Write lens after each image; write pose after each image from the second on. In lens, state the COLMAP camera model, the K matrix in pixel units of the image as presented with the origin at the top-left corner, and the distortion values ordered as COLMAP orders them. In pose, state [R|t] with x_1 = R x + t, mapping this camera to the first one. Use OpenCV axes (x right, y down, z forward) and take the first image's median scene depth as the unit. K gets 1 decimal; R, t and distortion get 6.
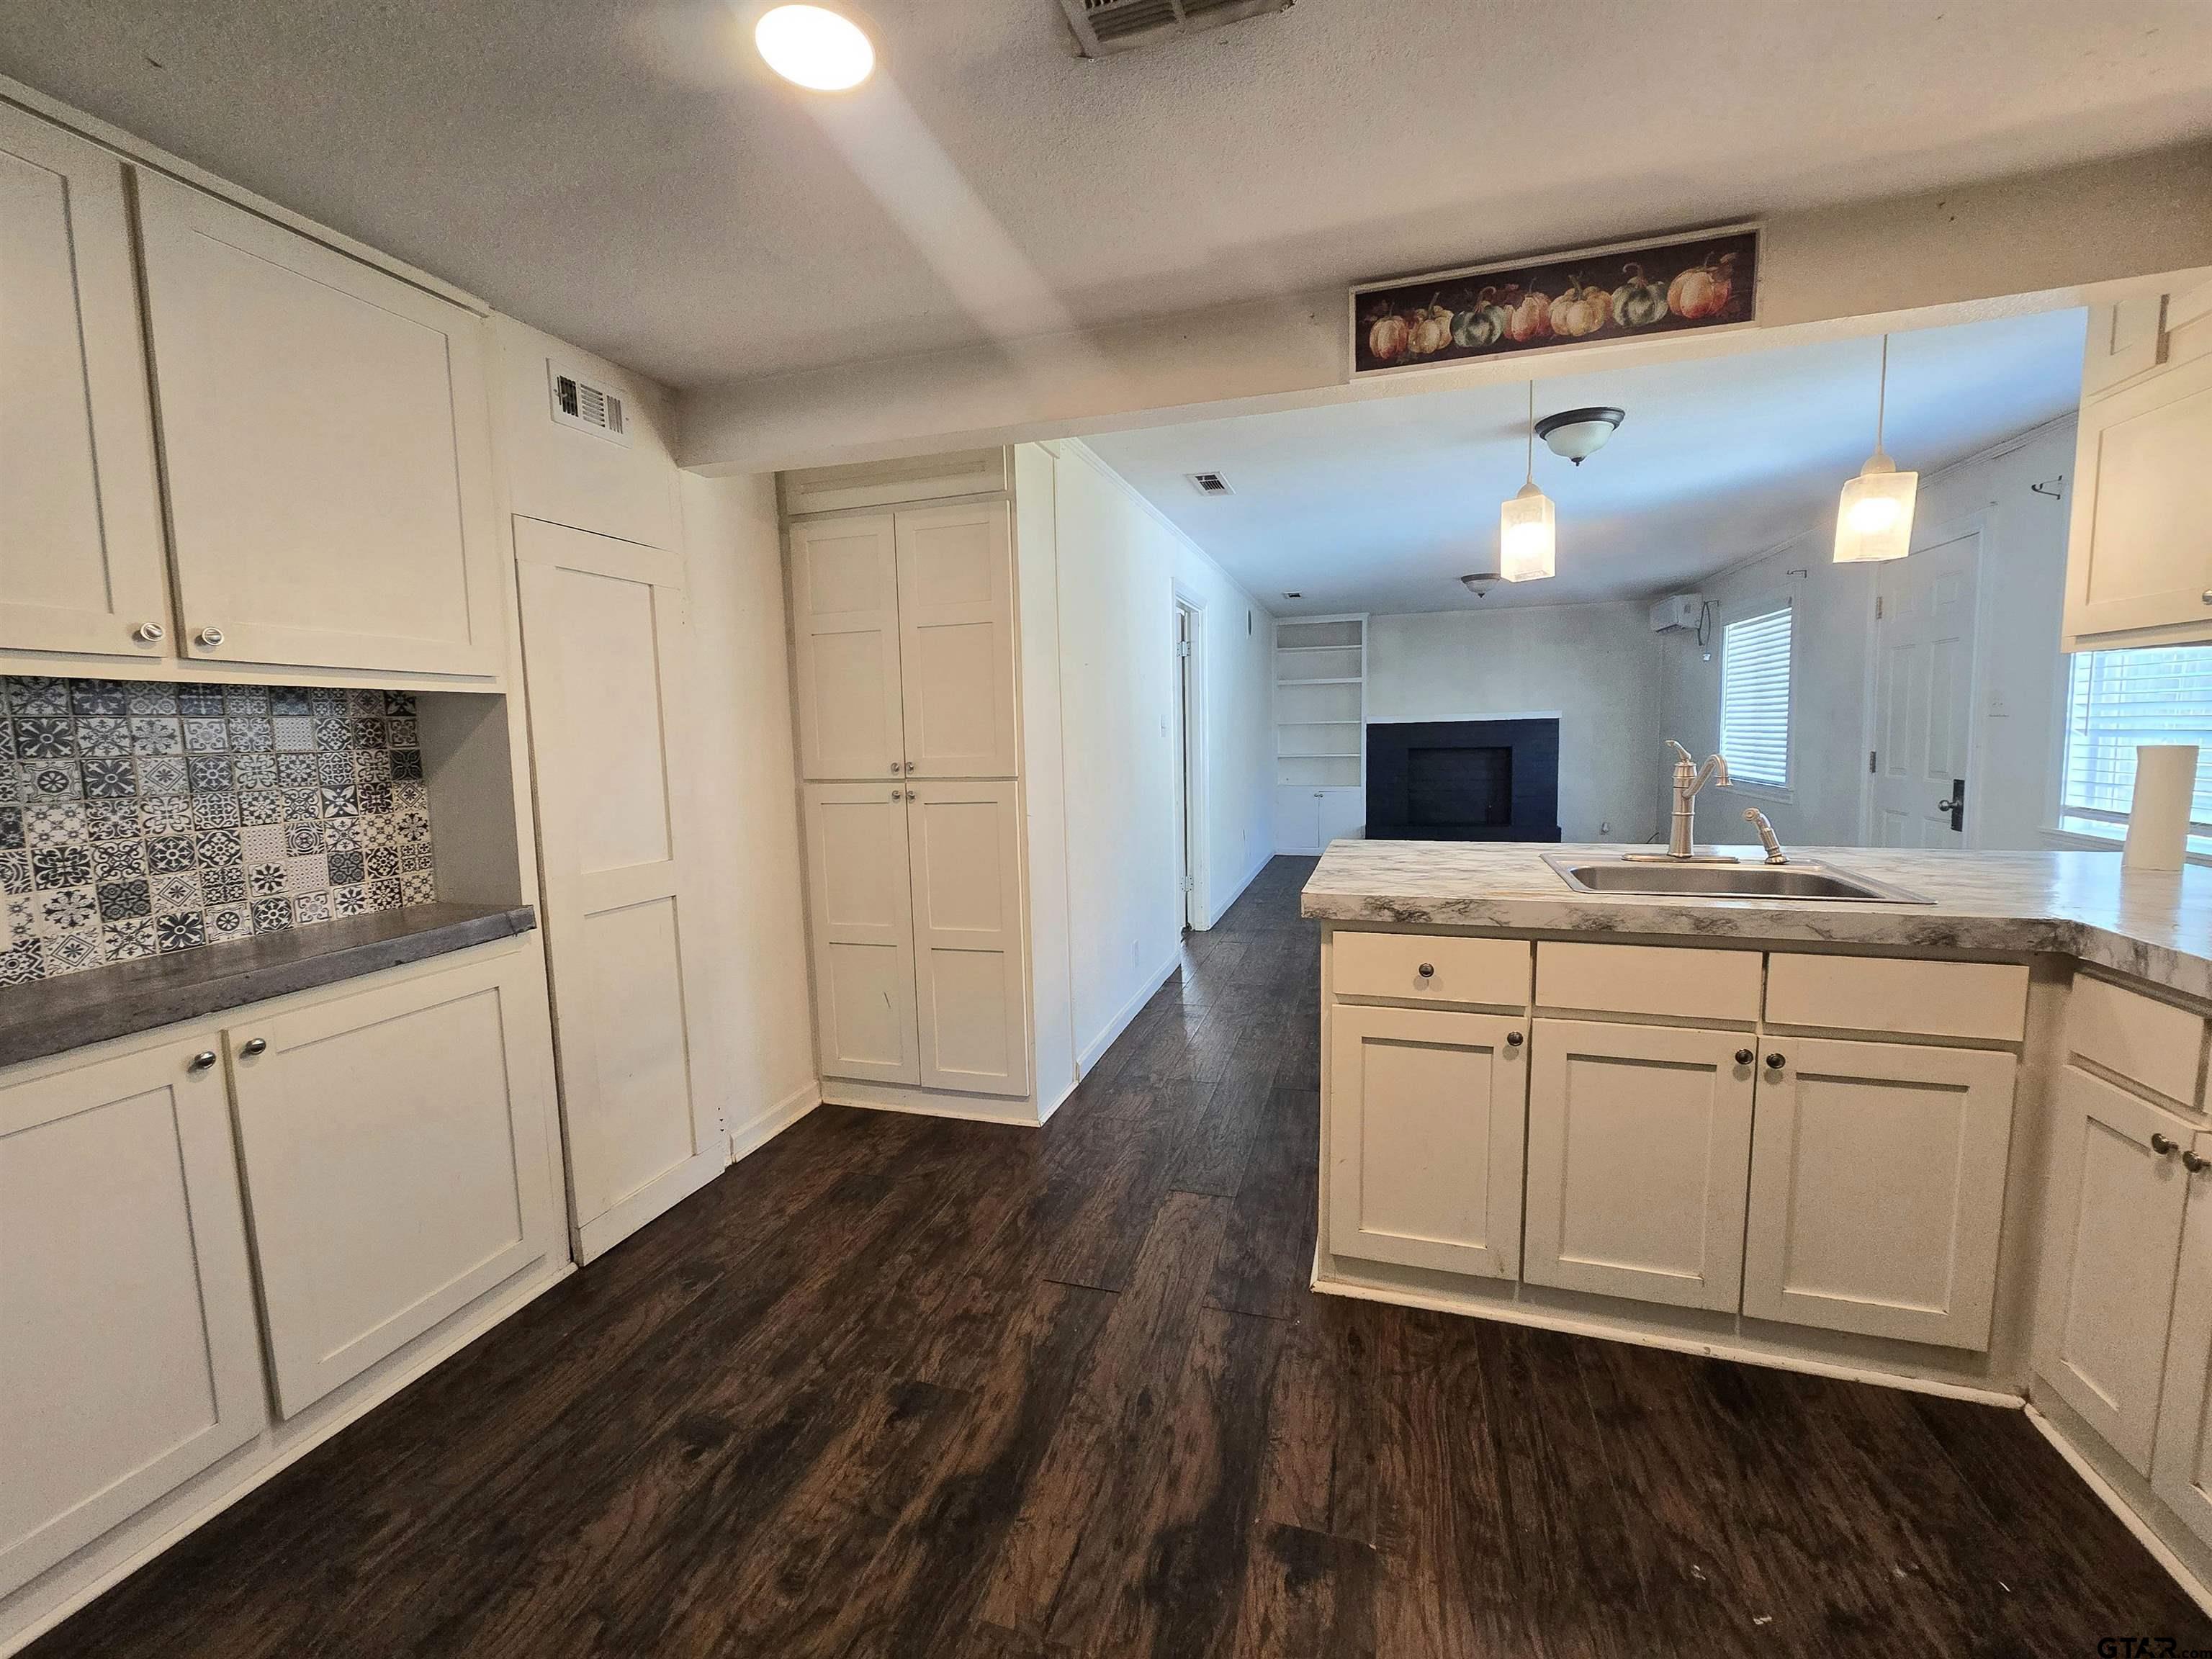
lens RADIAL K [[904.1, 0, 1115.3], [0, 904.1, 821.6], [0, 0, 1]] dist [-0.008244, 0.002993]
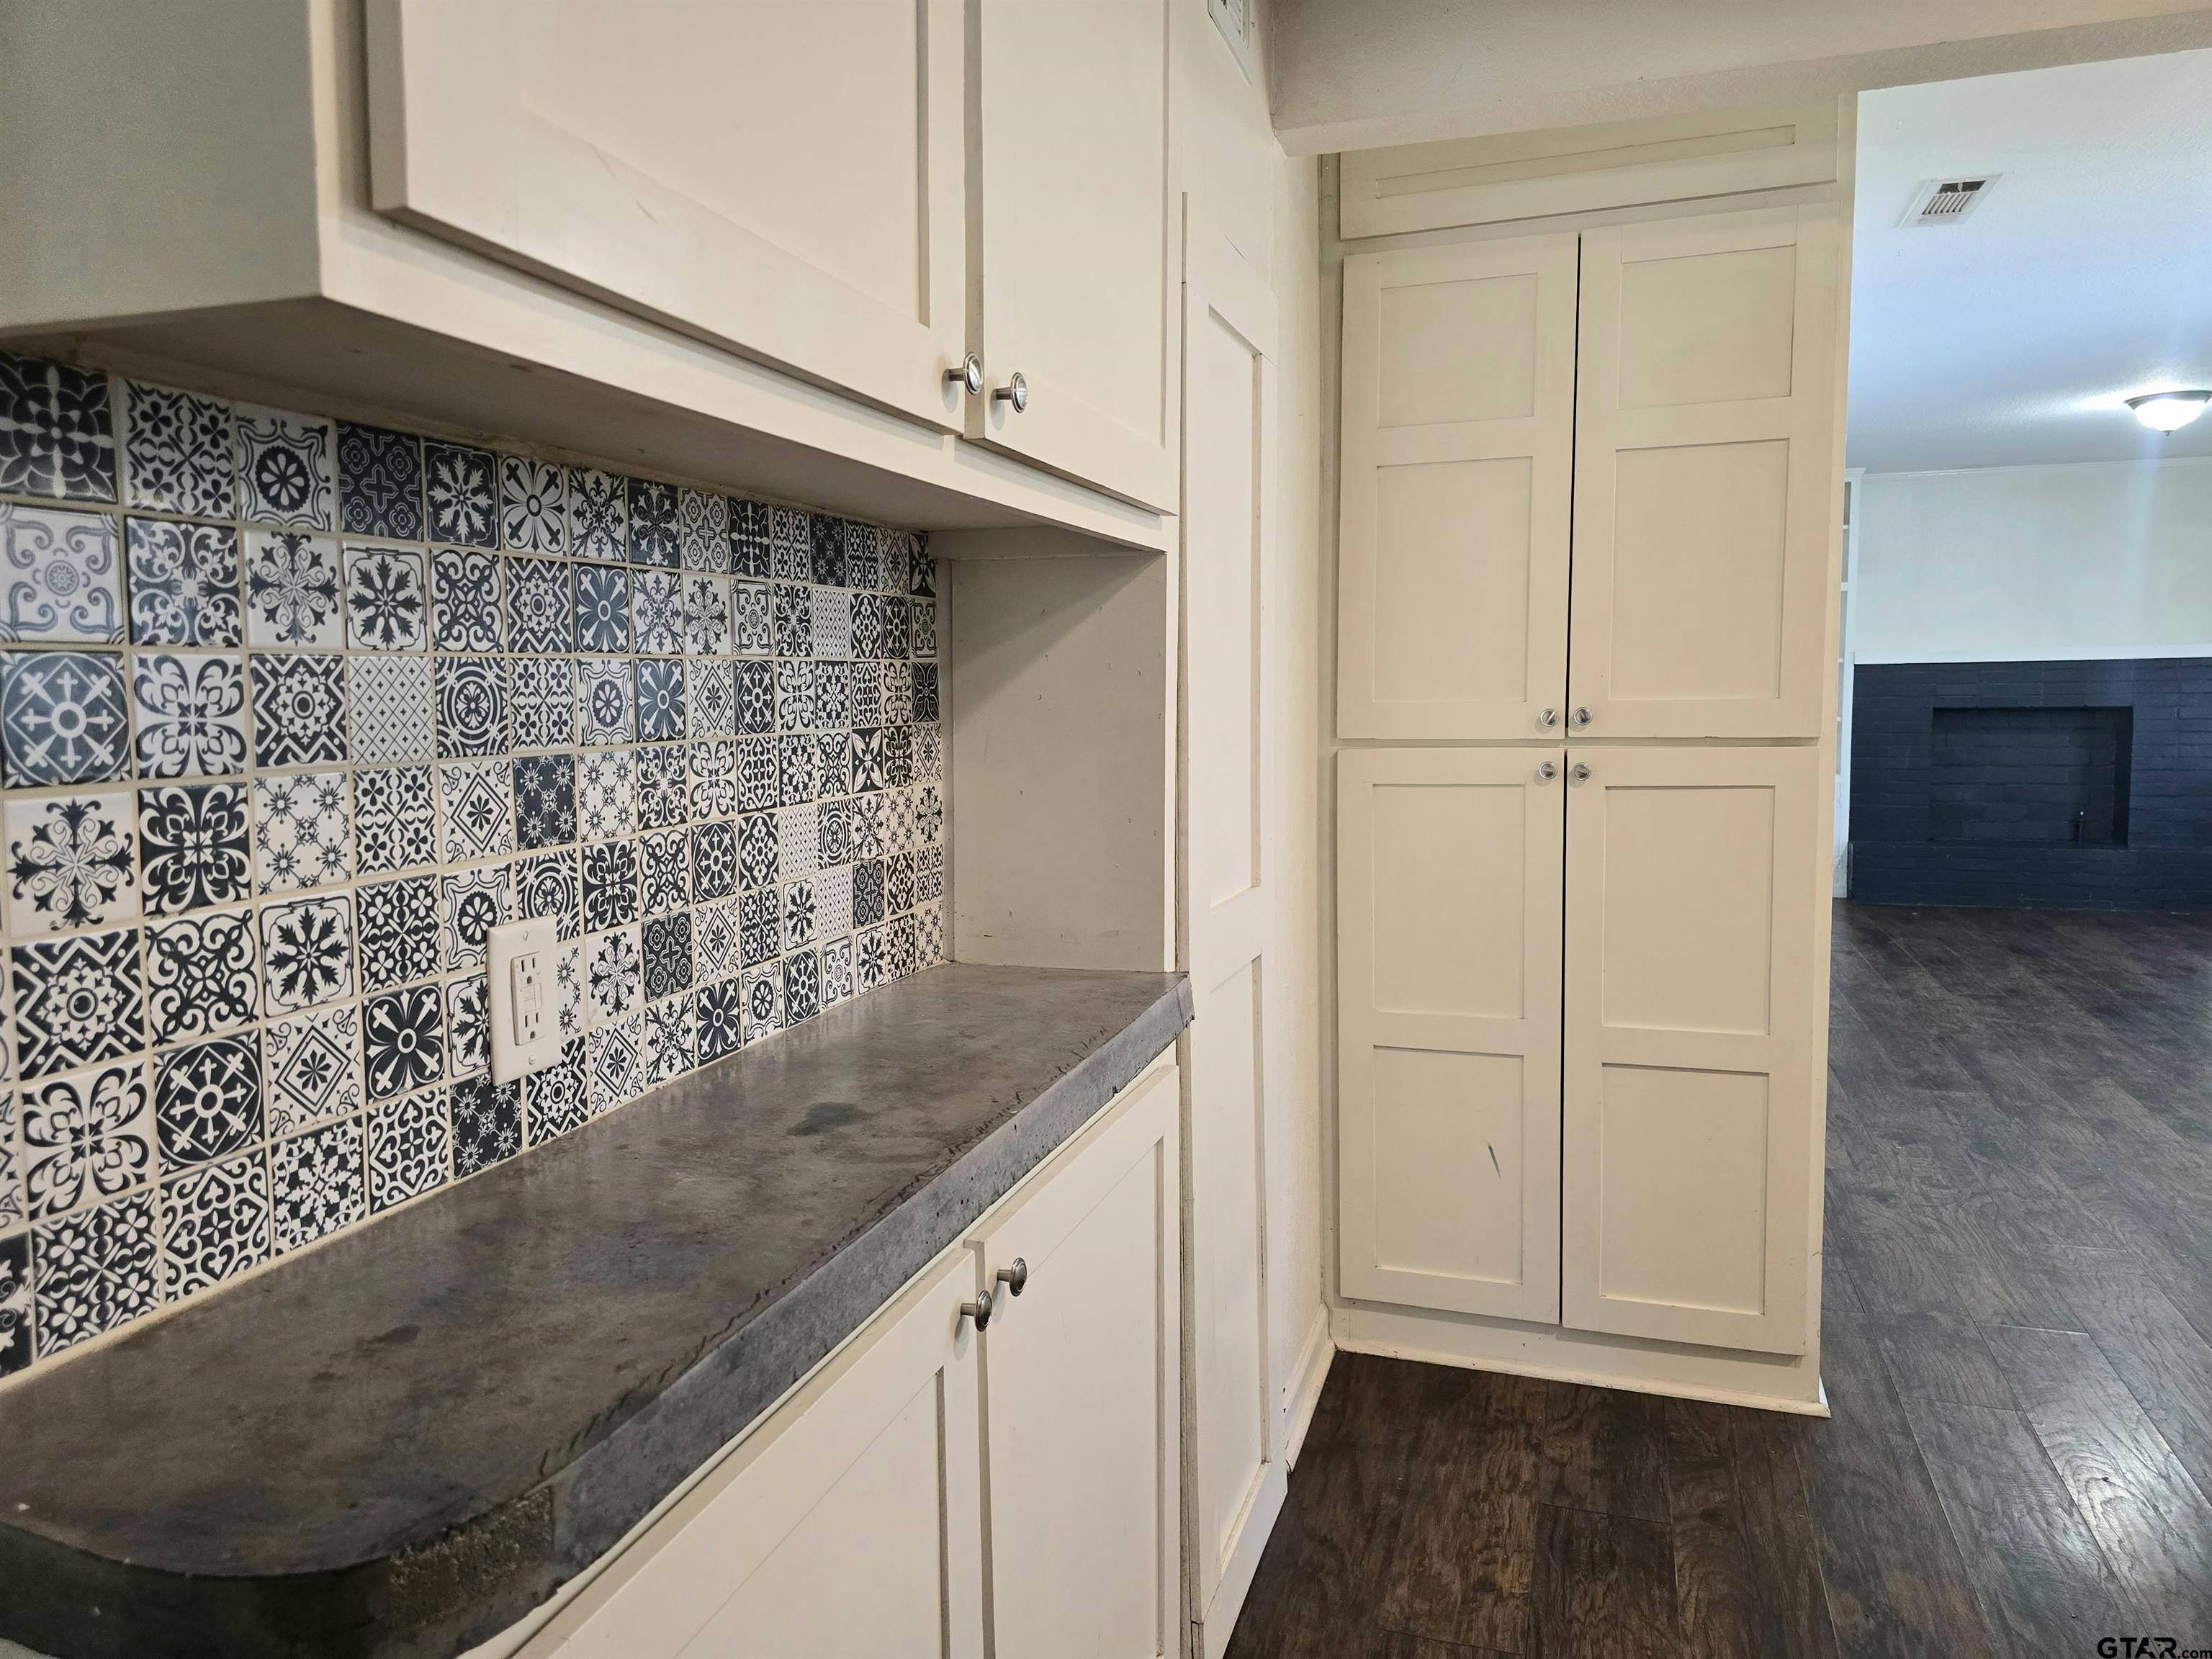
lens RADIAL K [[1468.8, 0, 1088.6], [0, 1468.8, 811.6], [0, 0, 1]] dist [0.105308, -0.148040]
pose [[0.998857, 0.015721, -0.045143, -0.732692], [-0.016257, 0.999801, -0.011532, 0.014262], [0.044953, 0.012253, 0.998914, 0.193287]]
